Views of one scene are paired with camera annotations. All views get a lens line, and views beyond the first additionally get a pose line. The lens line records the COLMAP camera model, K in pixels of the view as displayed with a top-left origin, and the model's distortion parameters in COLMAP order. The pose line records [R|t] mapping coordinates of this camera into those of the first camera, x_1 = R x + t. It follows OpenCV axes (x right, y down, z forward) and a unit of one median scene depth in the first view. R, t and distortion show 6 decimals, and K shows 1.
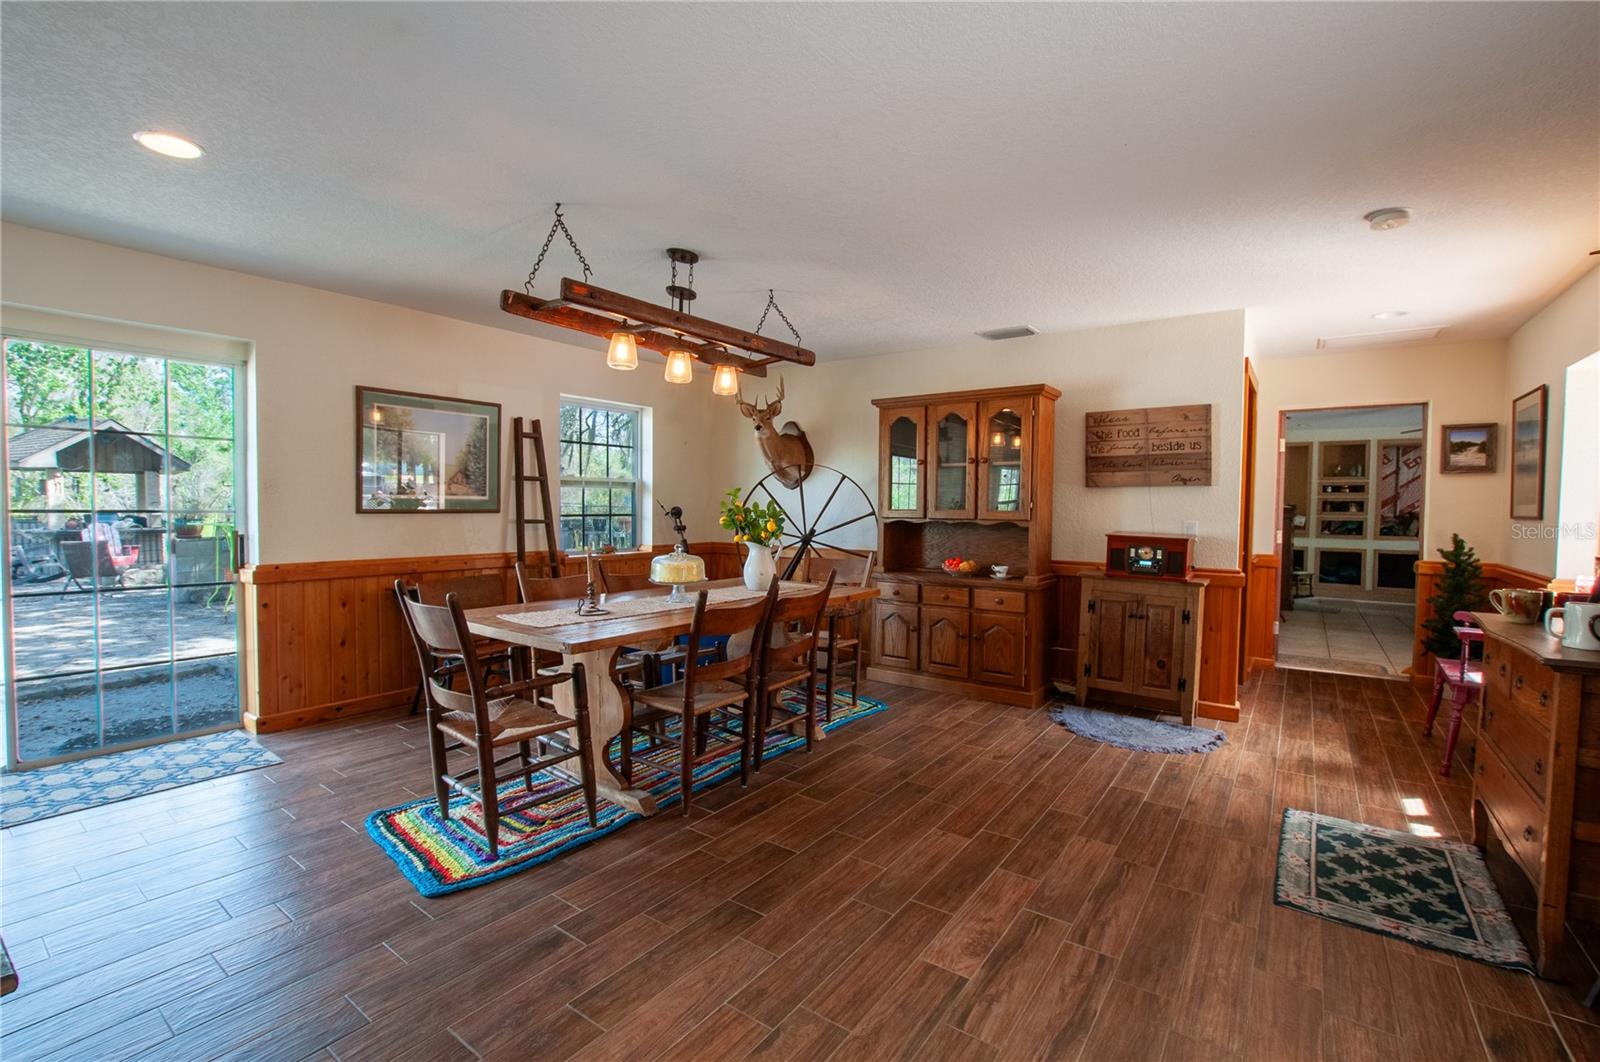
lens RADIAL K [[705.5, 0, 797.4], [0, 705.5, 525.2], [0, 0, 1]] dist [-0.023758, -0.000513]
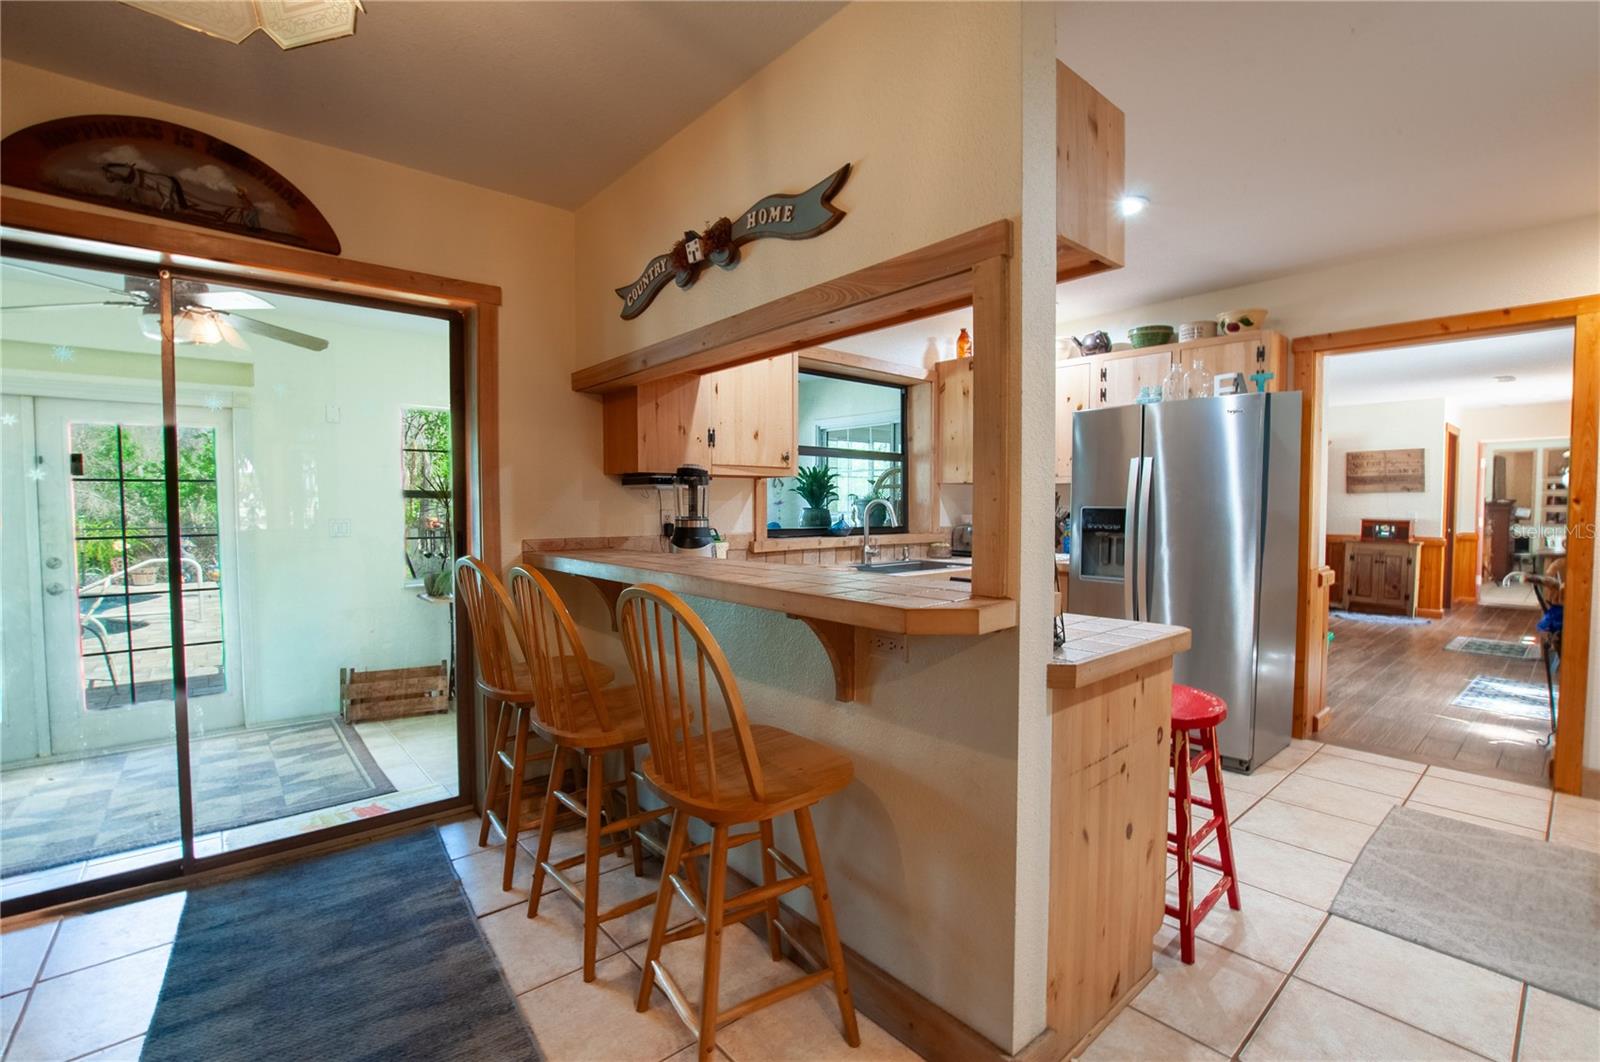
lens RADIAL K [[705.5, 0, 807.9], [0, 705.5, 530.7], [0, 0, 1]] dist [-0.023758, -0.000513]
pose [[0.975189, -0.004803, -0.221322, -0.594488], [0.006462, 0.999956, 0.006772, 0.022341], [0.221280, -0.008034, 0.975177, -1.144733]]
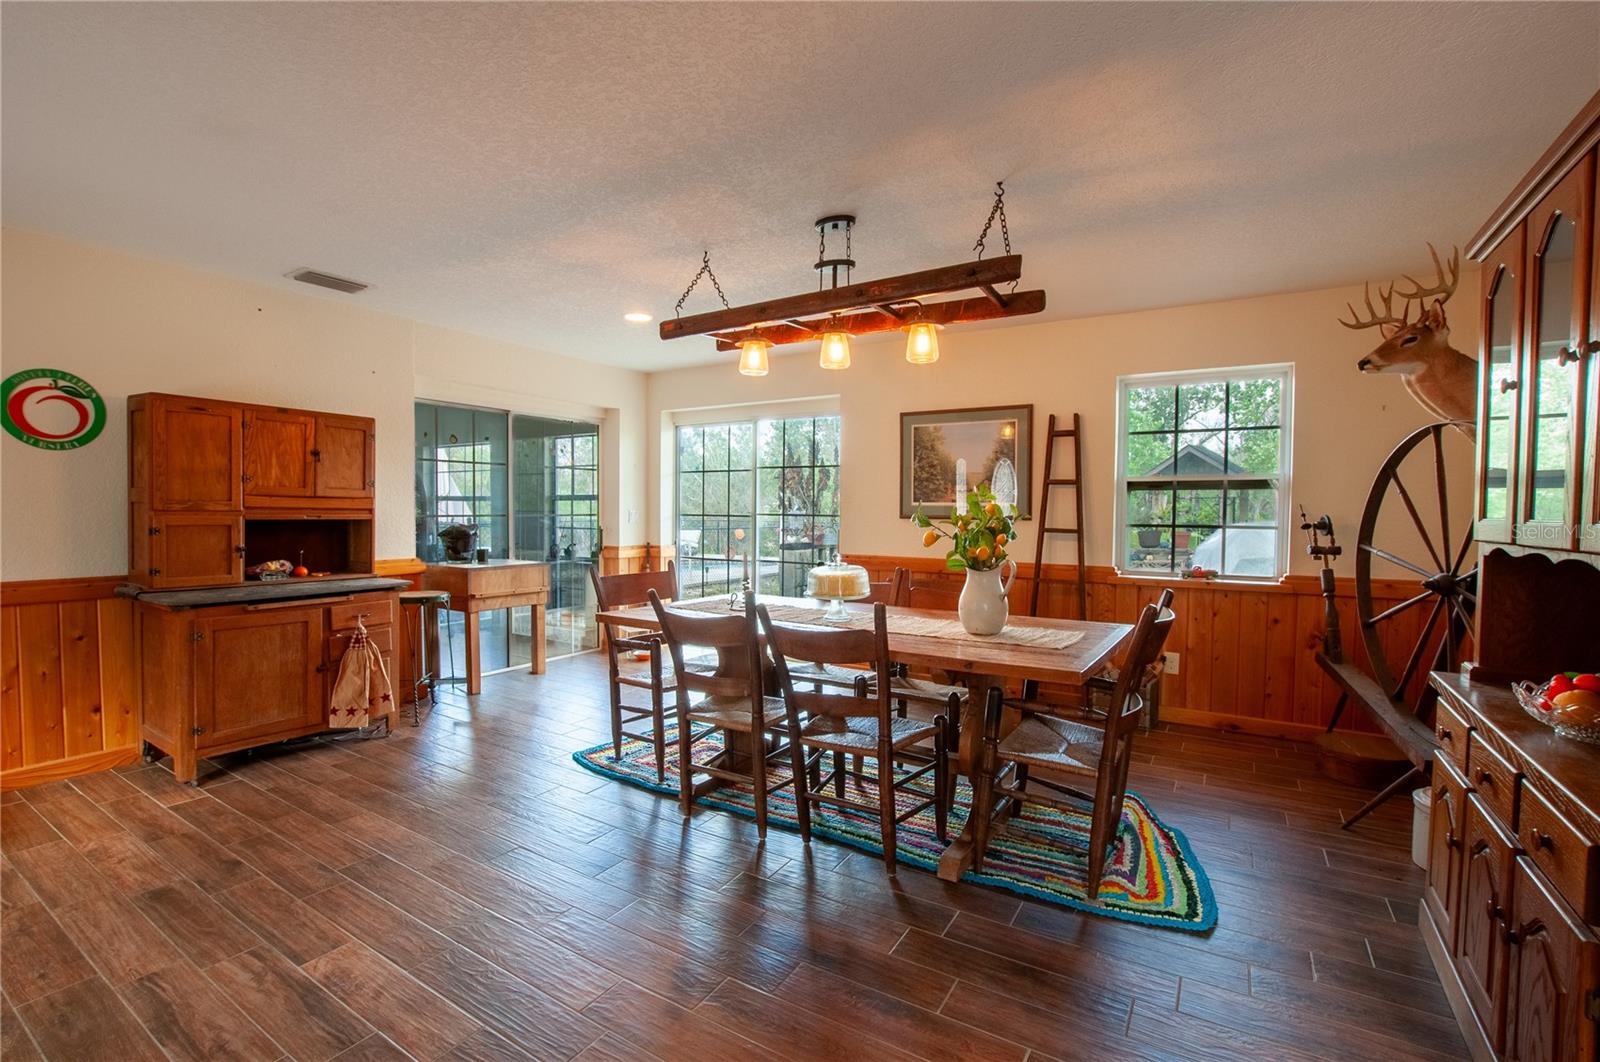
lens RADIAL K [[705.5, 0, 802.4], [0, 705.5, 531.3], [0, 0, 1]] dist [-0.023758, -0.000513]
pose [[0.072482, 0.025113, -0.997054, 0.549486], [-0.035491, 0.999115, 0.022585, -0.014126], [0.996738, 0.033749, 0.073309, 0.699364]]
